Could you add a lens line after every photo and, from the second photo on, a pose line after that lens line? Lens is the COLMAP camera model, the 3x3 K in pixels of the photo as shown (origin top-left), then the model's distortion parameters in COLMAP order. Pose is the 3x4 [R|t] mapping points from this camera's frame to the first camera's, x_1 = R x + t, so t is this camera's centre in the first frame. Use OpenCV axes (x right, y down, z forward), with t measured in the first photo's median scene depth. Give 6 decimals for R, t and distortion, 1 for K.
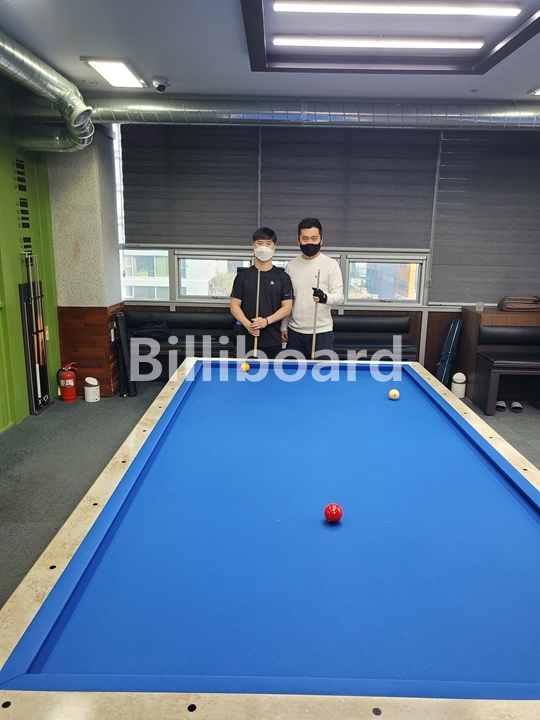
lens RADIAL K [[547.9, 0, 274.2], [0, 547.9, 366.0], [0, 0, 1]] dist [-0.004636, 0.039605]
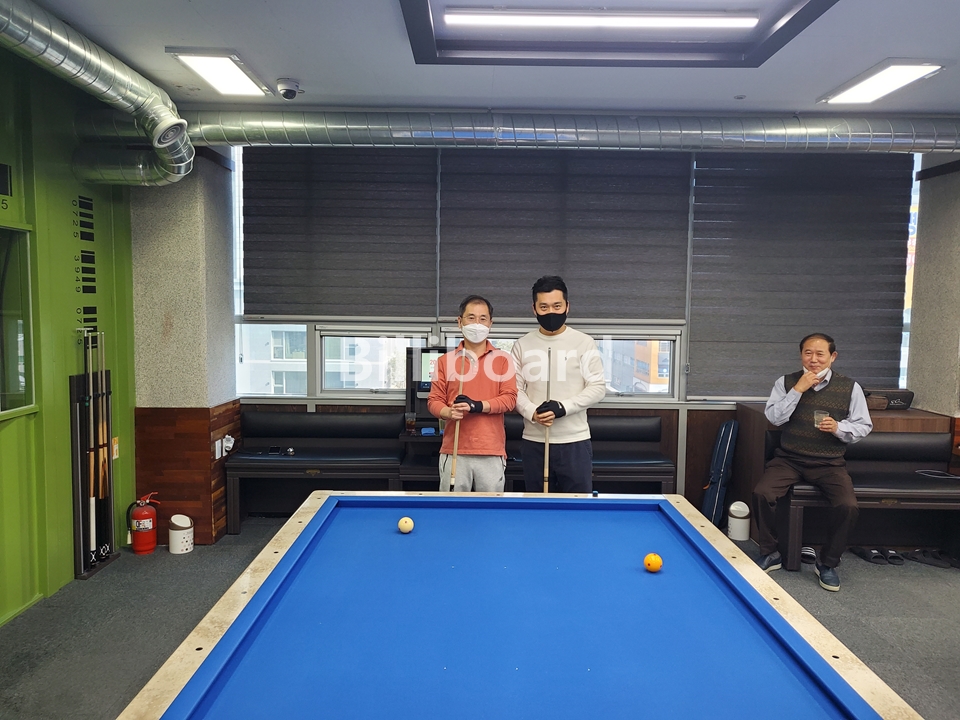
lens RADIAL K [[730.6, 0, 477.5], [0, 730.6, 363.1], [0, 0, 1]] dist [-0.004636, 0.039605]
pose [[0.999951, -0.007260, 0.006740, 0.017906], [0.008206, 0.988206, -0.152910, -0.023828], [-0.005551, 0.152958, 0.988217, 0.114736]]
